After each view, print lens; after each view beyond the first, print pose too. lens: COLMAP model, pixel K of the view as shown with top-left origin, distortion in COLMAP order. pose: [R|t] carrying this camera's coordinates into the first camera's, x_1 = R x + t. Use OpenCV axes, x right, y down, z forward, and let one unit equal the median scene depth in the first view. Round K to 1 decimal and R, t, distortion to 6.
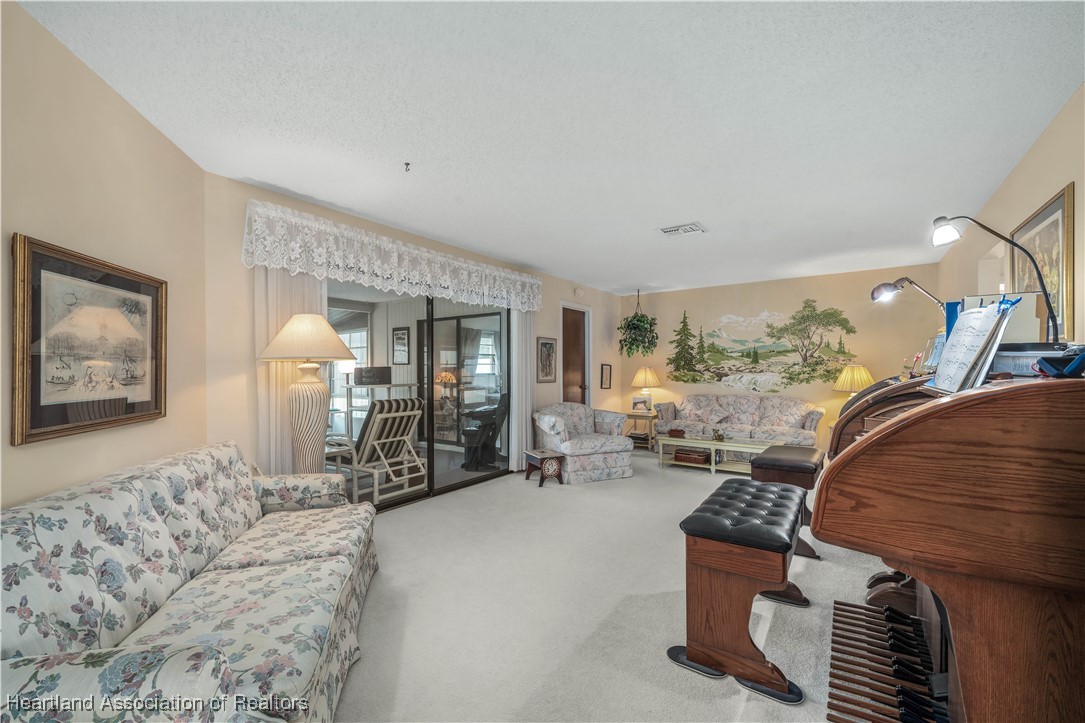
lens RADIAL K [[422.4, 0, 540.4], [0, 422.4, 368.0], [0, 0, 1]] dist [-0.000400, -0.000307]
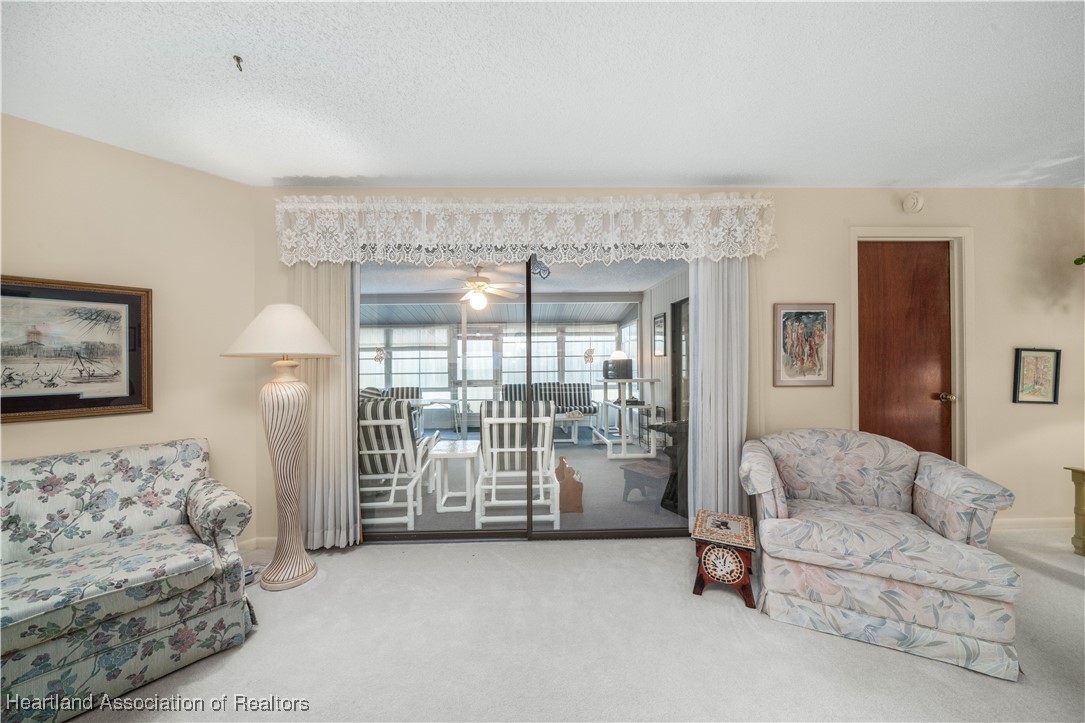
lens RADIAL K [[372.8, 0, 544.7], [0, 372.8, 360.6], [0, 0, 1]] dist [-0.006015, -0.000031]
pose [[0.610410, -0.005629, -0.792066, 0.235178], [0.010806, 0.999941, 0.001222, -0.003195], [0.792012, -0.009304, 0.610435, 0.558618]]
